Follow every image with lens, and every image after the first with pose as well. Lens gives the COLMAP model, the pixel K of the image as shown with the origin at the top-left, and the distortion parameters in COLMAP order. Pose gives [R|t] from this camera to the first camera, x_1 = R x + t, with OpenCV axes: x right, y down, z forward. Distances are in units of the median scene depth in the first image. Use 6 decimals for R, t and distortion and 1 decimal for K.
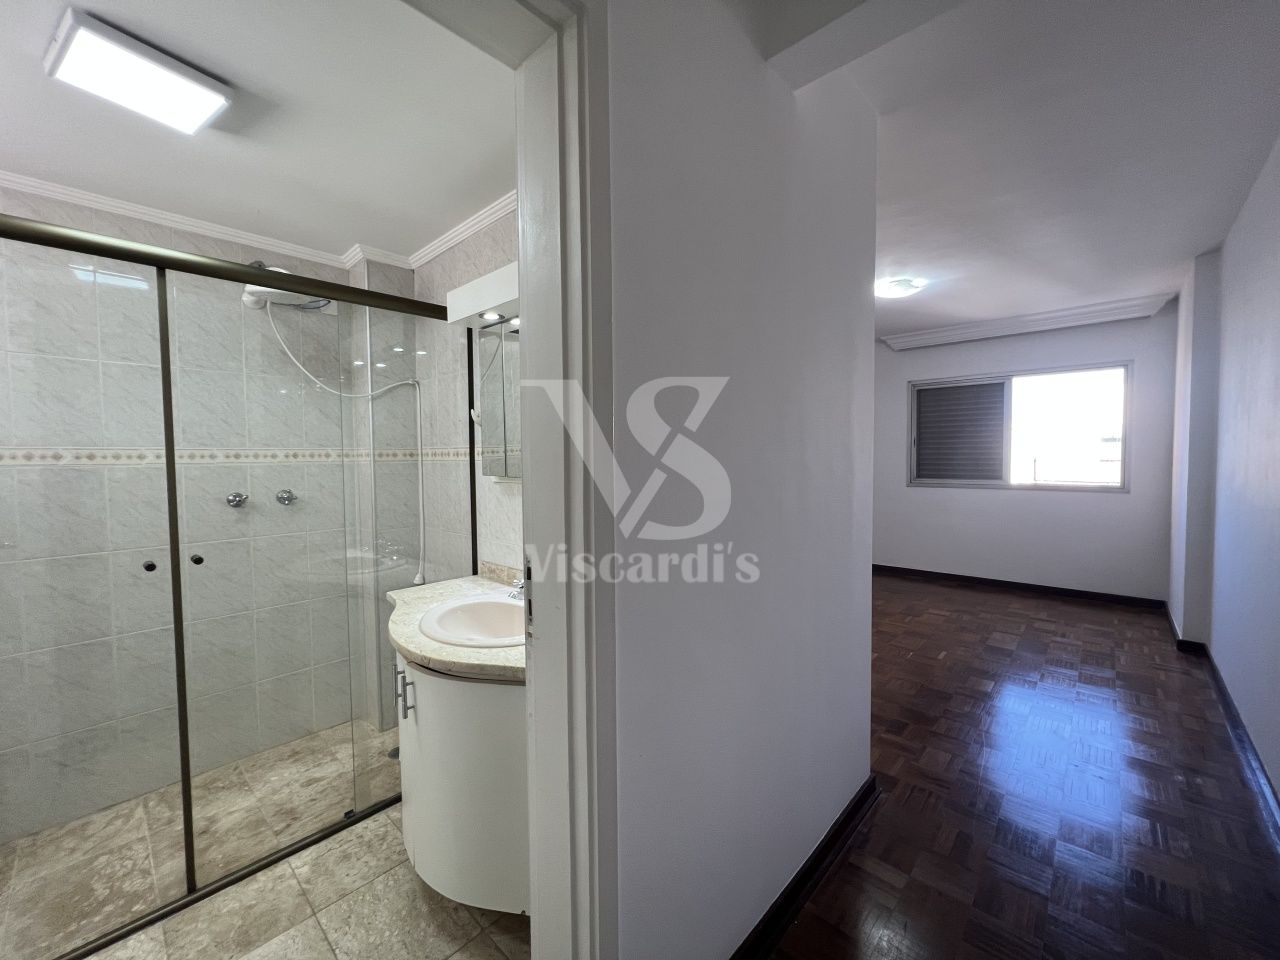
lens RADIAL K [[512.7, 0, 636.1], [0, 512.7, 476.7], [0, 0, 1]] dist [-0.003020, 0.001060]
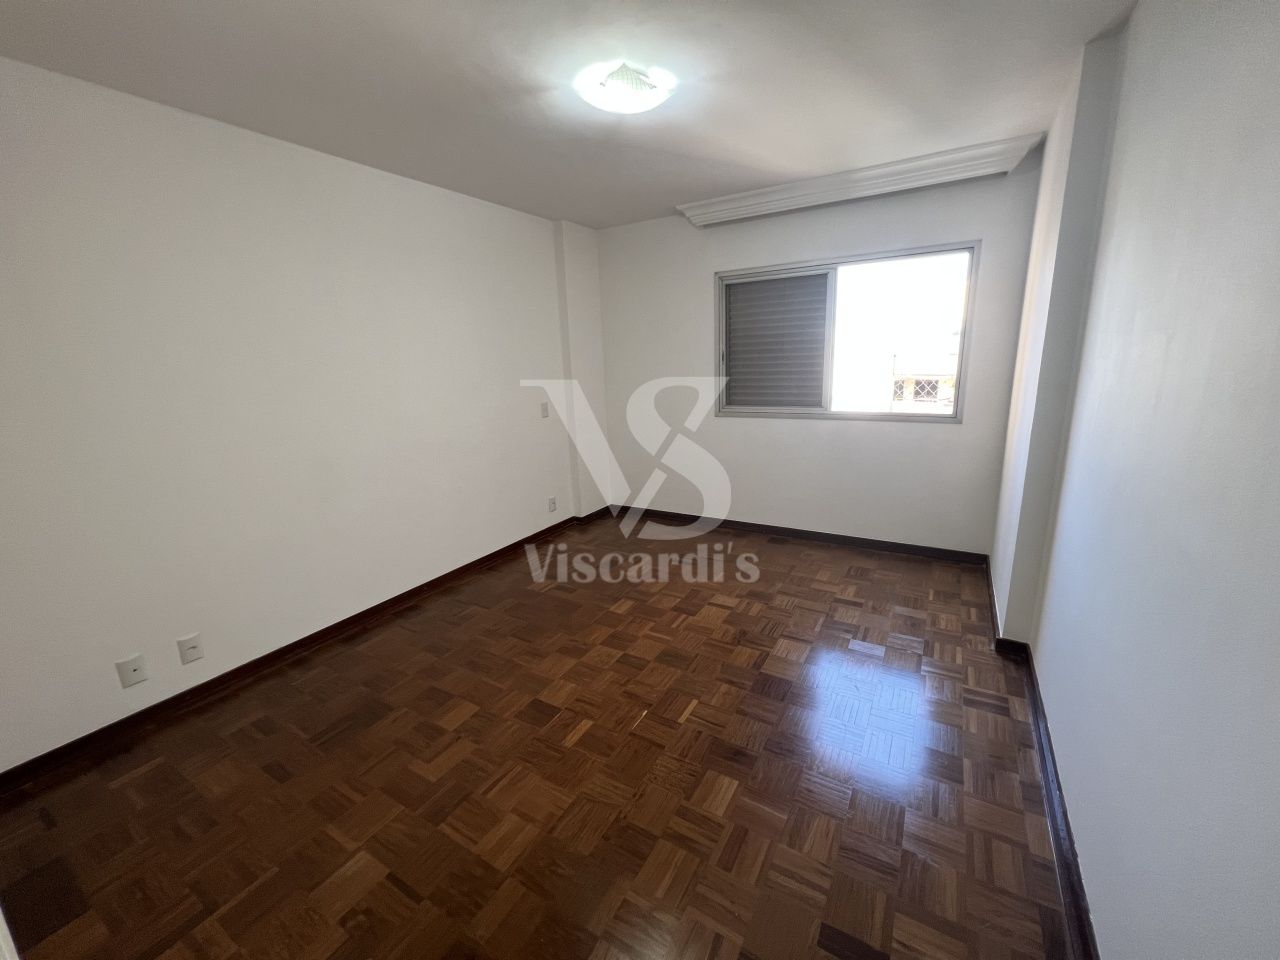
lens RADIAL K [[509.5, 0, 636.2], [0, 509.5, 475.5], [0, 0, 1]] dist [-0.003297, 0.000020]
pose [[0.980325, -0.072839, 0.183460, 0.353834], [0.037655, 0.981366, 0.188422, -0.057177], [-0.193765, -0.177807, 0.964800, 0.357677]]
